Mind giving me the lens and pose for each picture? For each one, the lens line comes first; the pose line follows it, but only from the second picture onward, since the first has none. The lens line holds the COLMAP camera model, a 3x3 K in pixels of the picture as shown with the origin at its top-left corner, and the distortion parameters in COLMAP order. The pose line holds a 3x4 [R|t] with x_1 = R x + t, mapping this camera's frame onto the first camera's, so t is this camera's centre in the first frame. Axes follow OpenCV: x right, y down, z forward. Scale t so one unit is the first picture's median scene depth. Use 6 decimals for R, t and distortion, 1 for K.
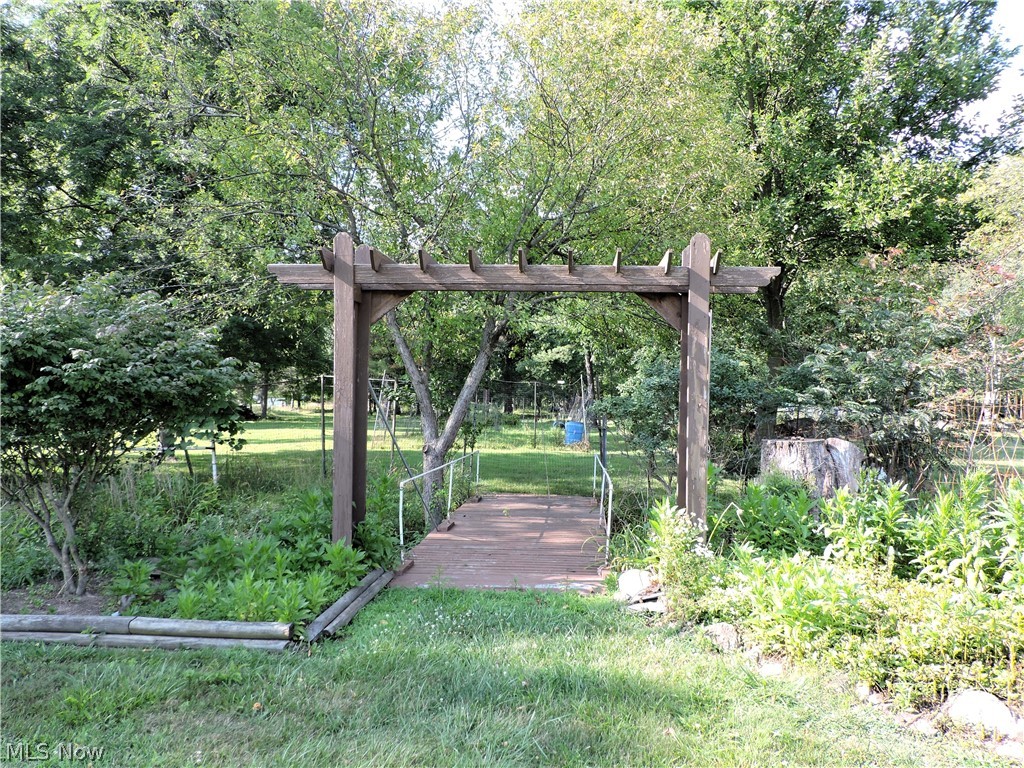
lens RADIAL K [[847.0, 0, 506.6], [0, 847.0, 369.8], [0, 0, 1]] dist [0.095107, -0.004292]
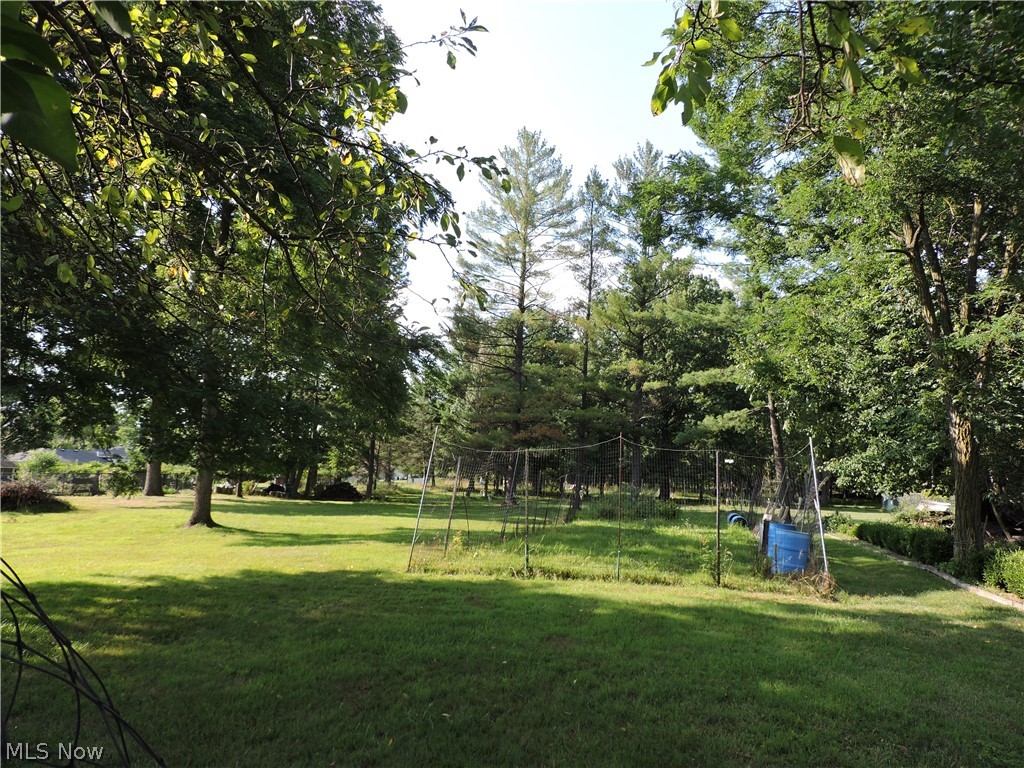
lens RADIAL K [[847.0, 0, 506.6], [0, 847.0, 369.8], [0, 0, 1]] dist [0.095107, -0.004292]
pose [[0.983719, -0.005510, -0.179630, 0.000564], [-0.011072, 0.995773, -0.091177, 0.006186], [0.179373, 0.091681, 0.979500, 0.192388]]
